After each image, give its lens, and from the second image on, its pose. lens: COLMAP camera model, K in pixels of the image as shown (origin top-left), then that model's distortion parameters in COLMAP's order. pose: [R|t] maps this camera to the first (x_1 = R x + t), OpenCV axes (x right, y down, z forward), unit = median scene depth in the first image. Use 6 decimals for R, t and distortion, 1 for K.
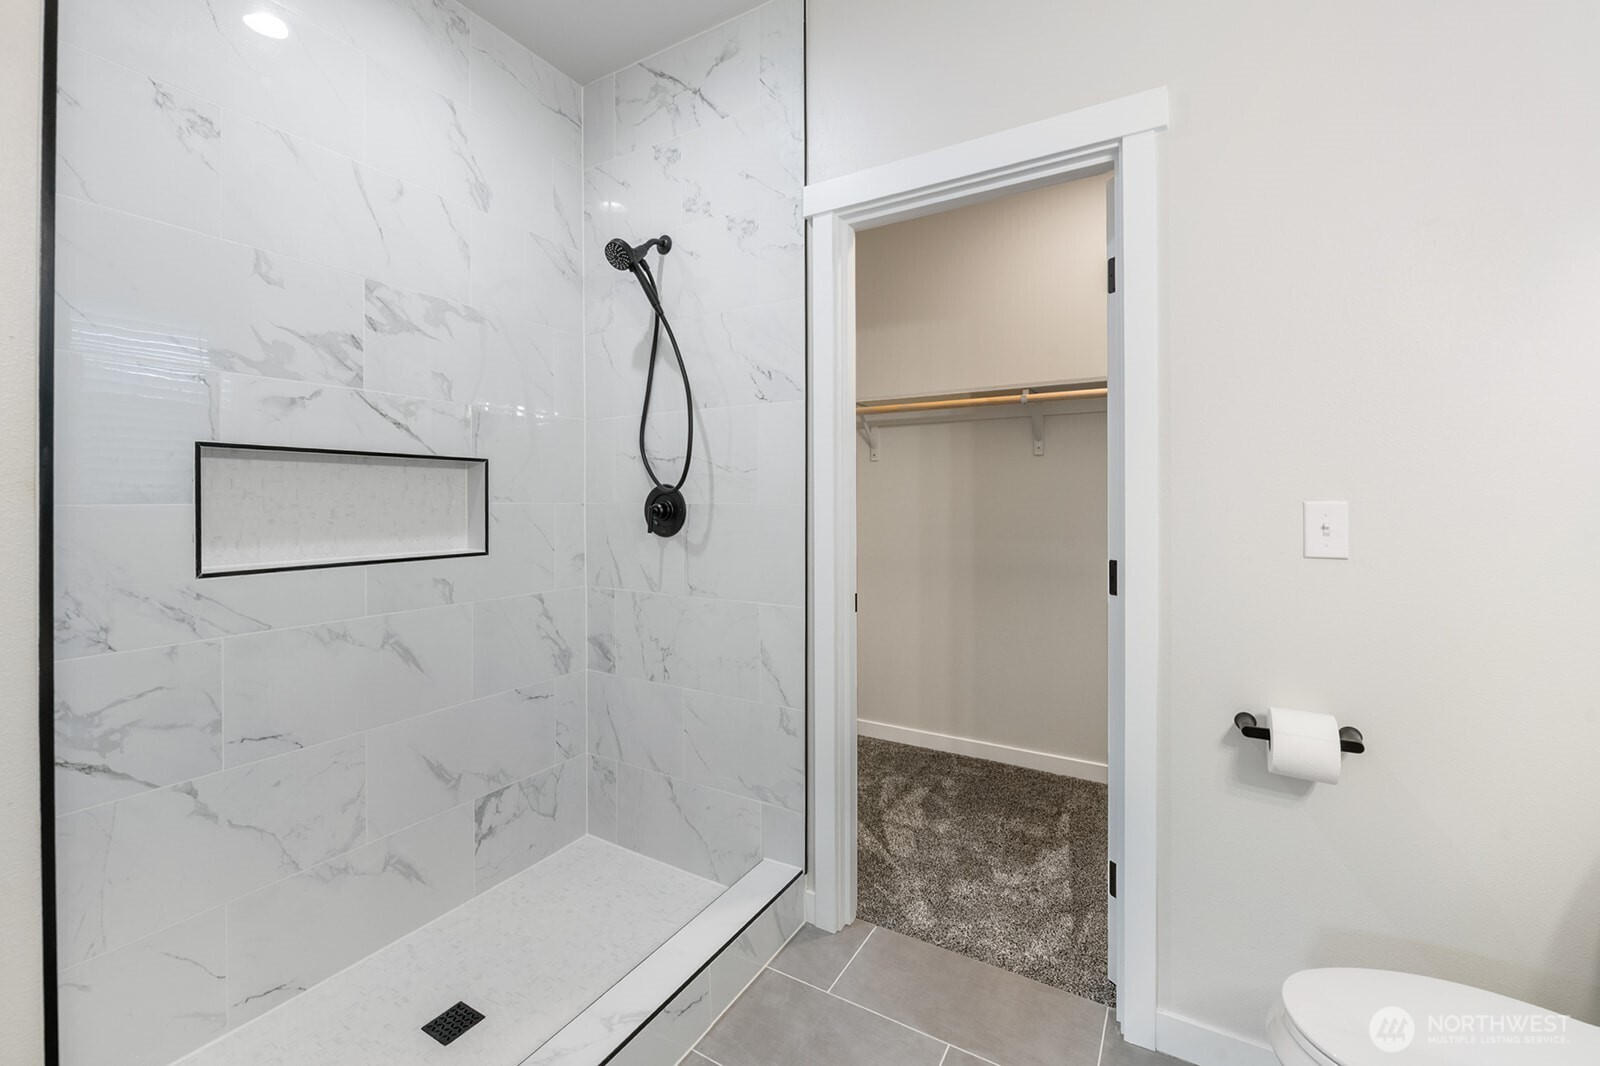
lens RADIAL K [[652.2, 0, 791.1], [0, 652.2, 499.4], [0, 0, 1]] dist [-0.000058, -0.000333]
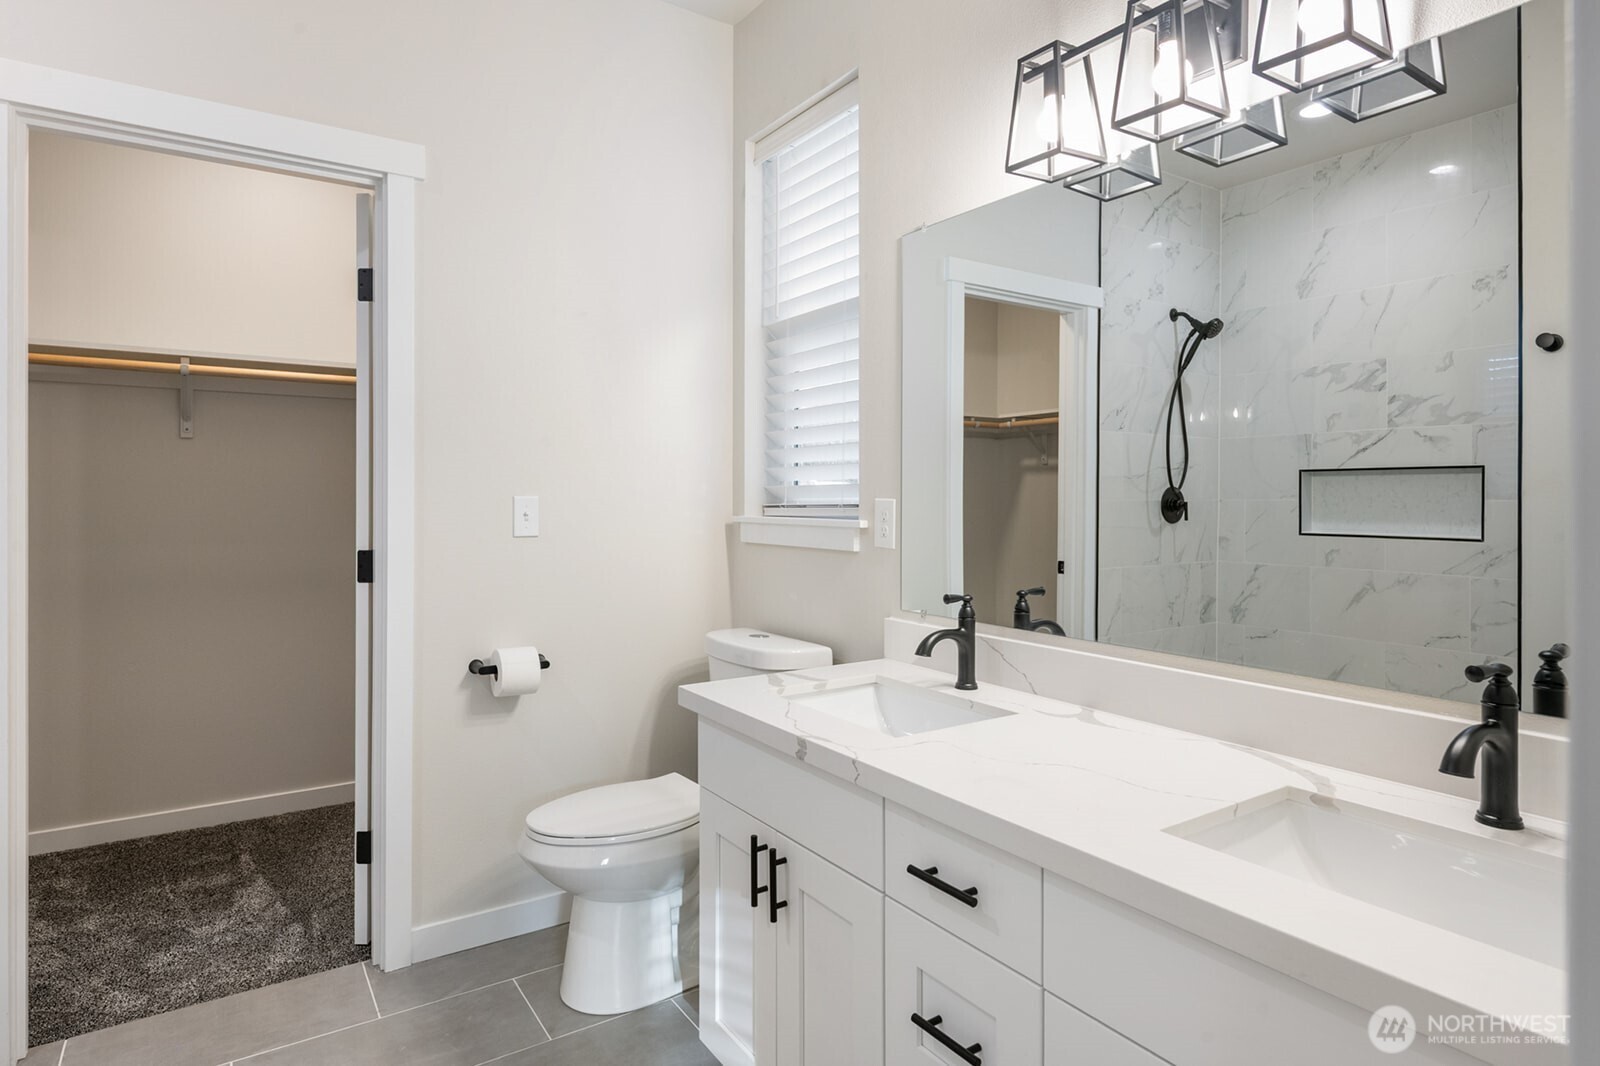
lens RADIAL K [[888.0, 0, 799.6], [0, 888.0, 522.7], [0, 0, 1]] dist [-0.003702, -0.000560]
pose [[0.428355, -0.020750, 0.903372, -0.389290], [-0.006433, 0.999641, 0.026011, 0.003880], [-0.903588, -0.016954, 0.428067, -0.207793]]
